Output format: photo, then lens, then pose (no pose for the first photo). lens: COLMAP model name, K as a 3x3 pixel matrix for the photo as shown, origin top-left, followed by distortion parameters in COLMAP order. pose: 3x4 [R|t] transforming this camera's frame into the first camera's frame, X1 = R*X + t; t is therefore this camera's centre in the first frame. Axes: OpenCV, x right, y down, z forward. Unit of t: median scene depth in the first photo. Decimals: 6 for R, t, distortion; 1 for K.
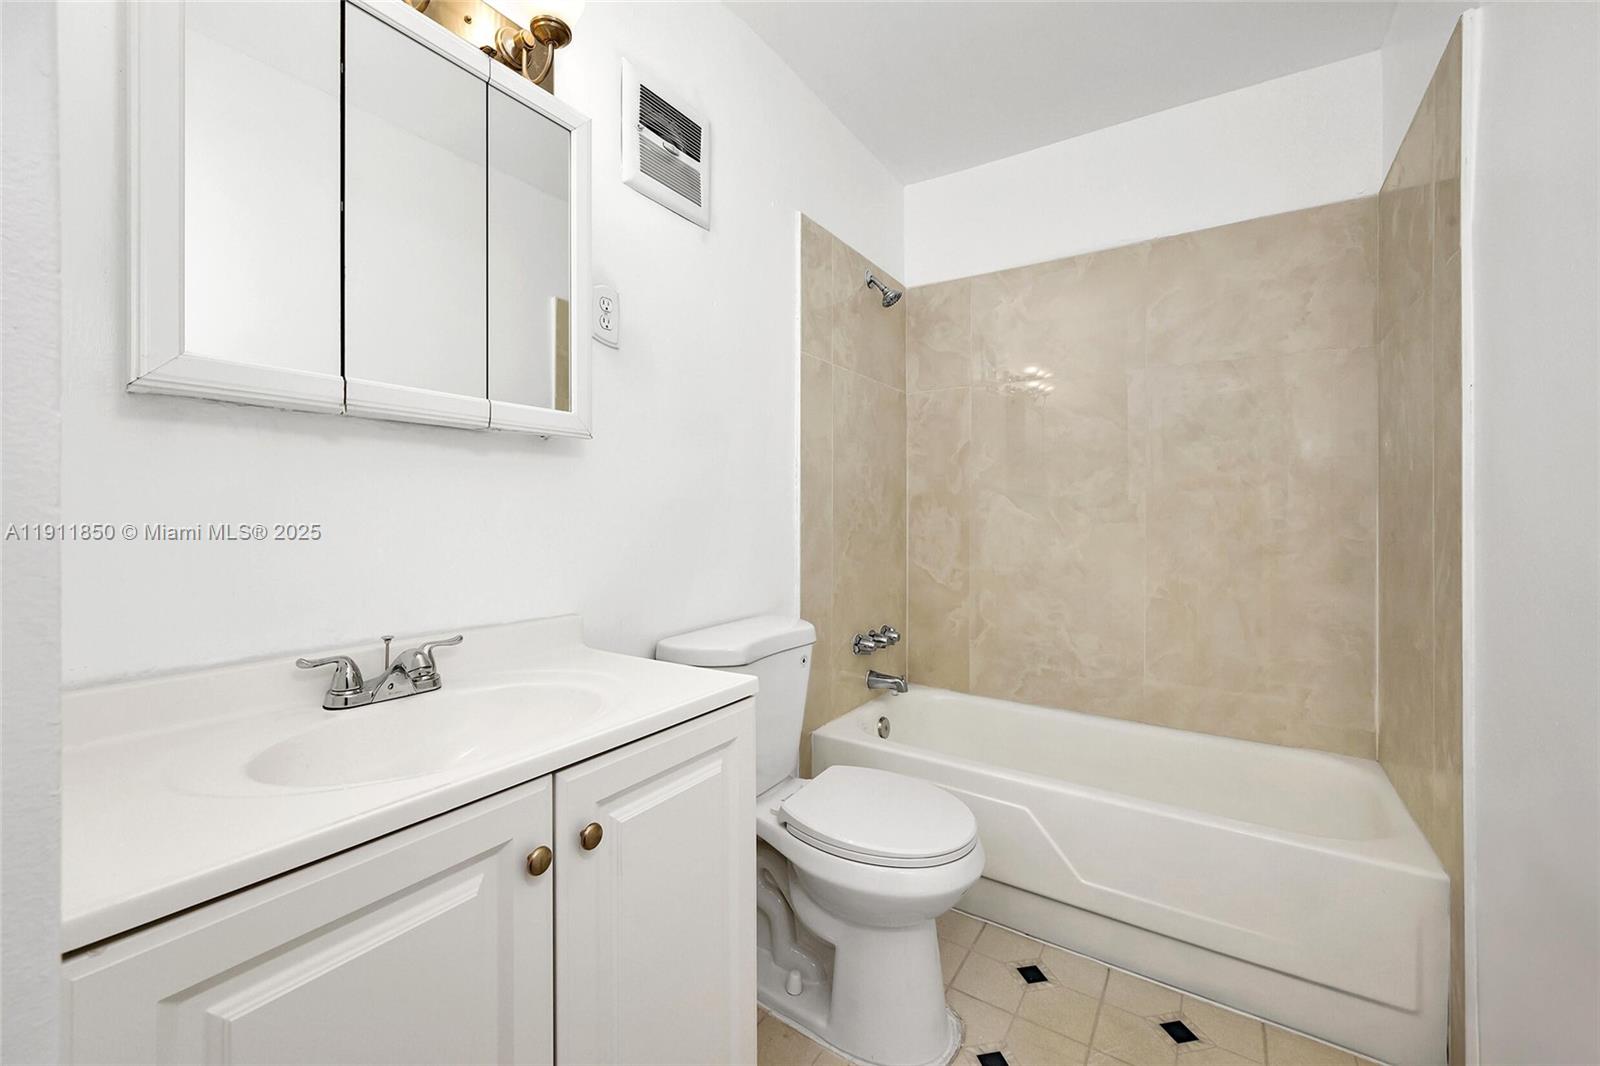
lens RADIAL K [[634.8, 0, 799.9], [0, 634.8, 527.5], [0, 0, 1]] dist [-0.001022, 0.000183]
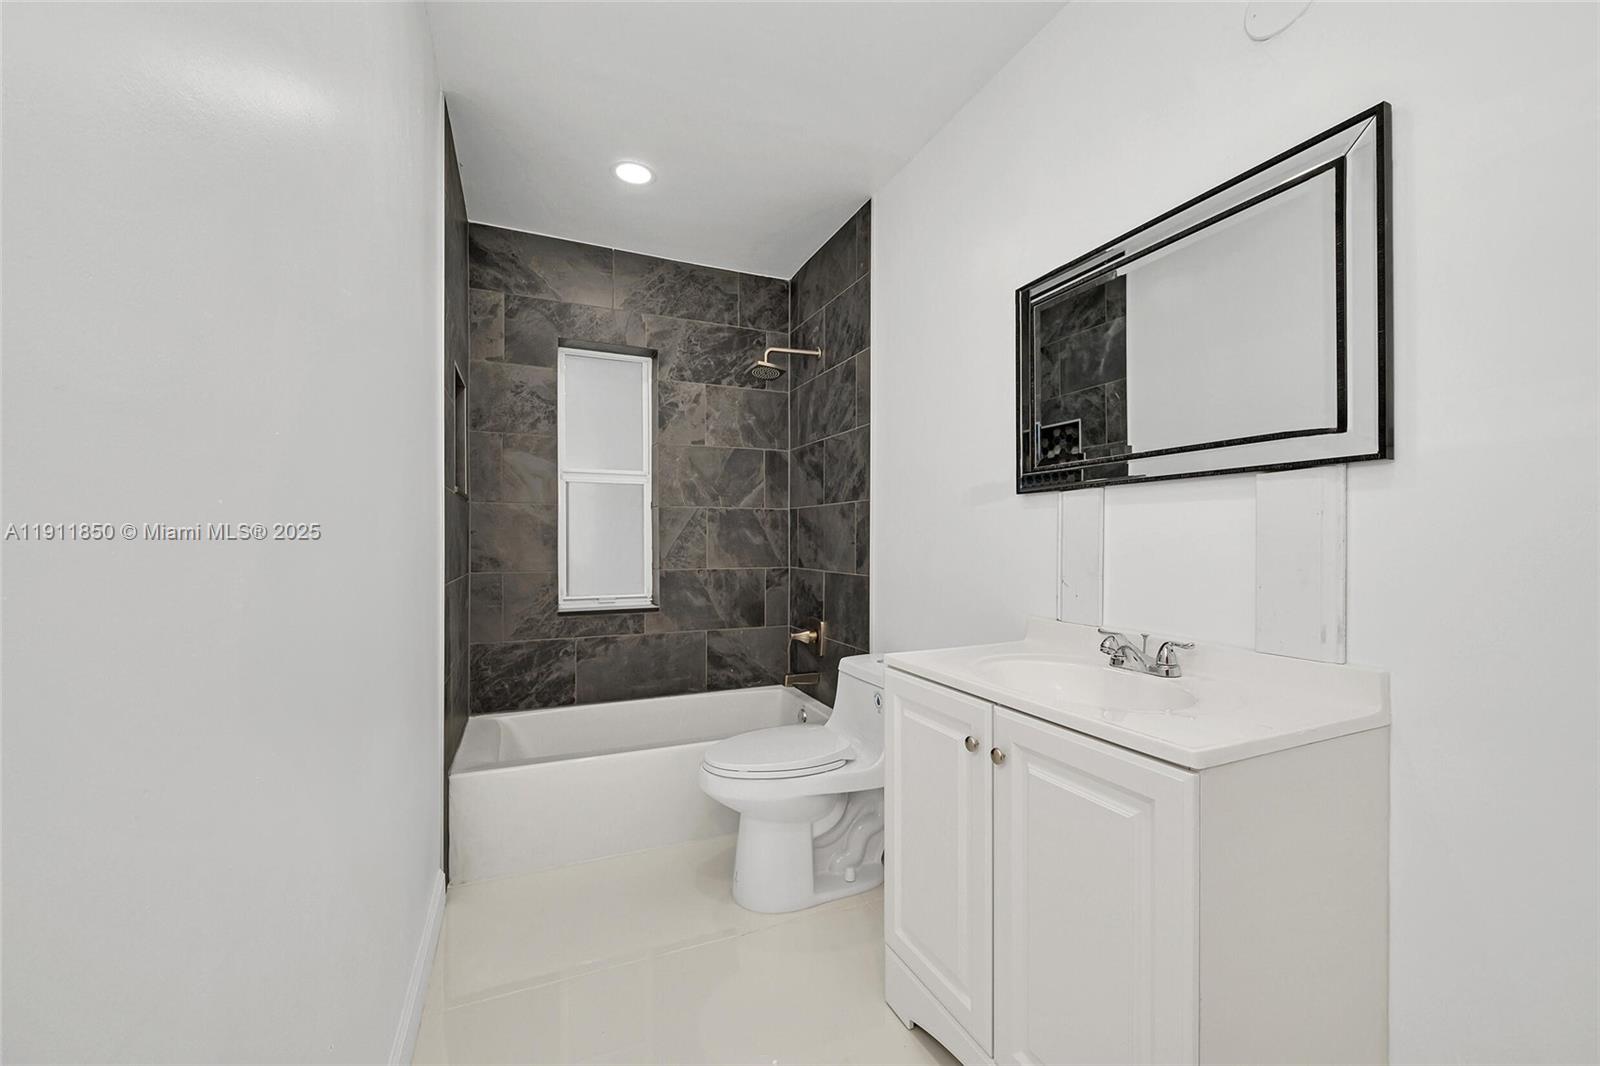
lens RADIAL K [[634.8, 0, 799.9], [0, 634.8, 527.5], [0, 0, 1]] dist [-0.001022, 0.000183]
pose [[-0.541934, -0.043919, -0.839273, 1.168657], [-0.046649, 0.998666, -0.022138, 0.001943], [0.839126, 0.027154, -0.543259, 1.372481]]
